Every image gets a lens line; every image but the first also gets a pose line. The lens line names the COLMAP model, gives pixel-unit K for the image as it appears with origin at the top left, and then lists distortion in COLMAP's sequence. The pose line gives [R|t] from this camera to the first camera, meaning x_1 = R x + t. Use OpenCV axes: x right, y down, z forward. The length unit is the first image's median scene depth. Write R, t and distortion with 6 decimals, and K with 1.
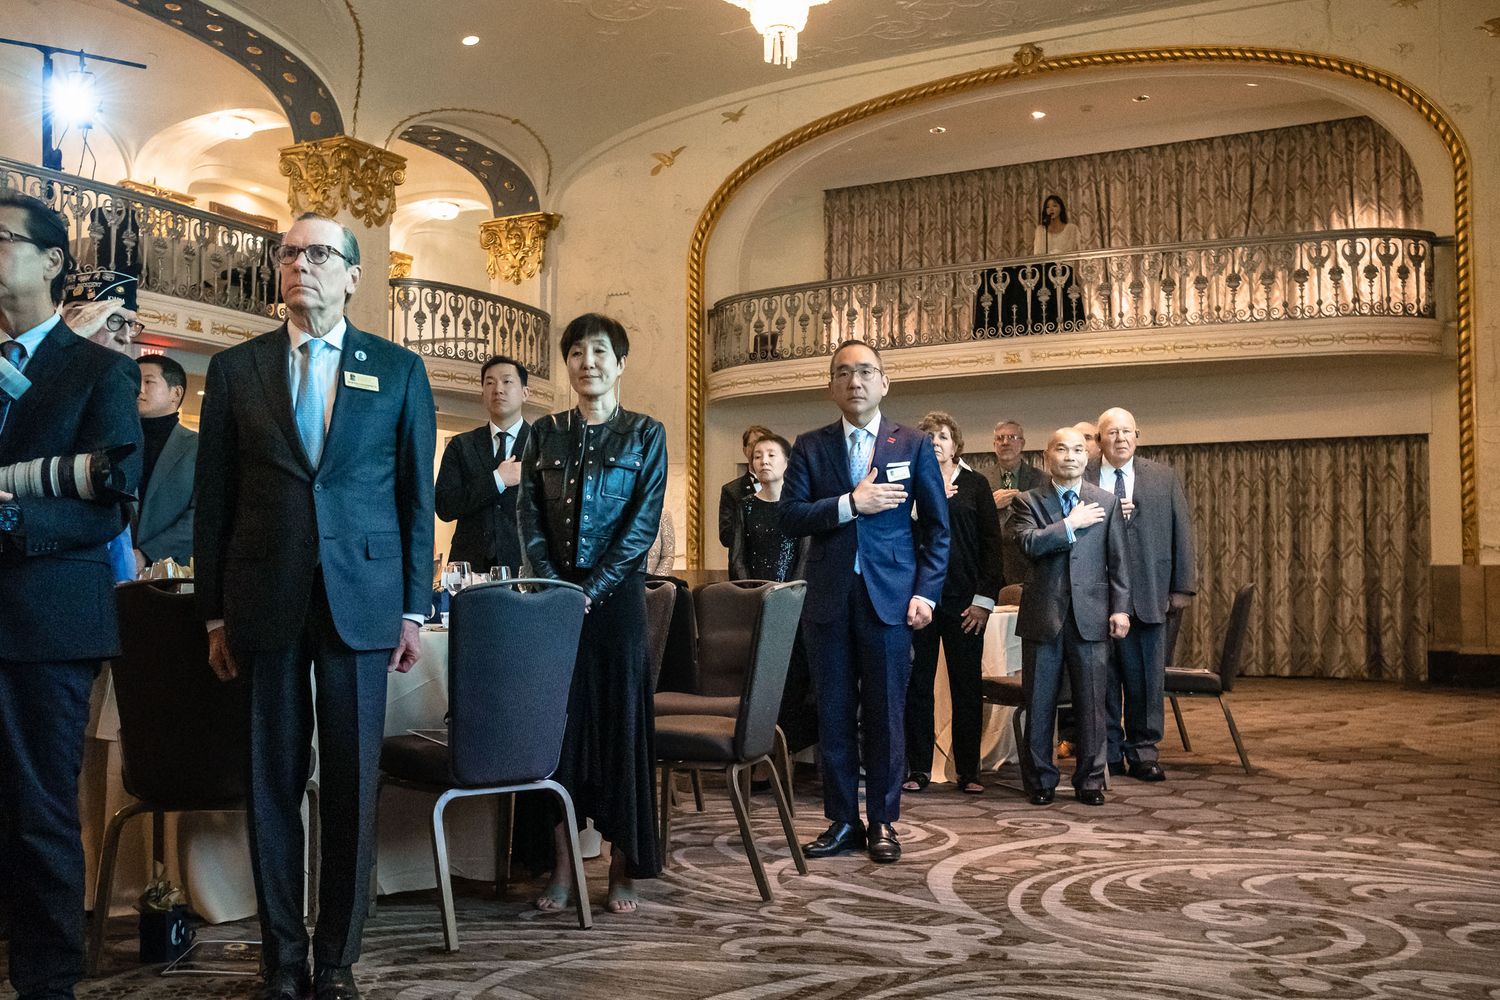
lens RADIAL K [[1481.1, 0, 753.9], [0, 1481.1, 553.4], [0, 0, 1]] dist [-0.015359, 0.000000]
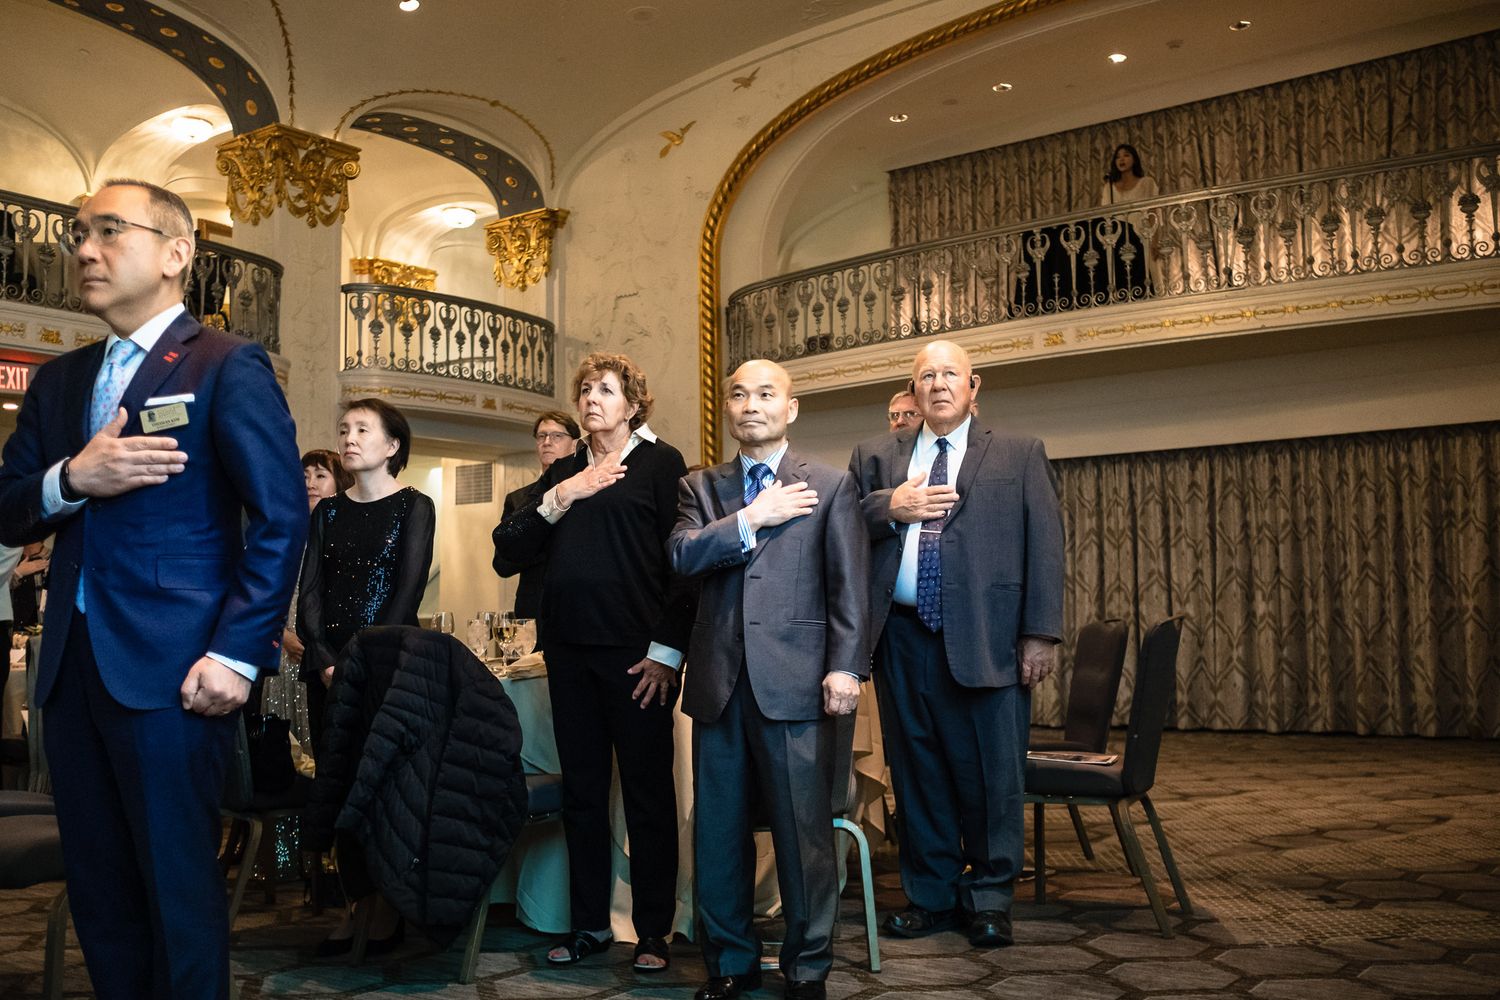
lens RADIAL K [[1481.1, 0, 770.2], [0, 1481.1, 522.1], [0, 0, 1]] dist [-0.015359, 0.000000]
pose [[0.988213, -0.027521, -0.150594, 0.140359], [0.019874, 0.998447, -0.052048, 0.005315], [0.151792, 0.048441, 0.987225, 0.192150]]
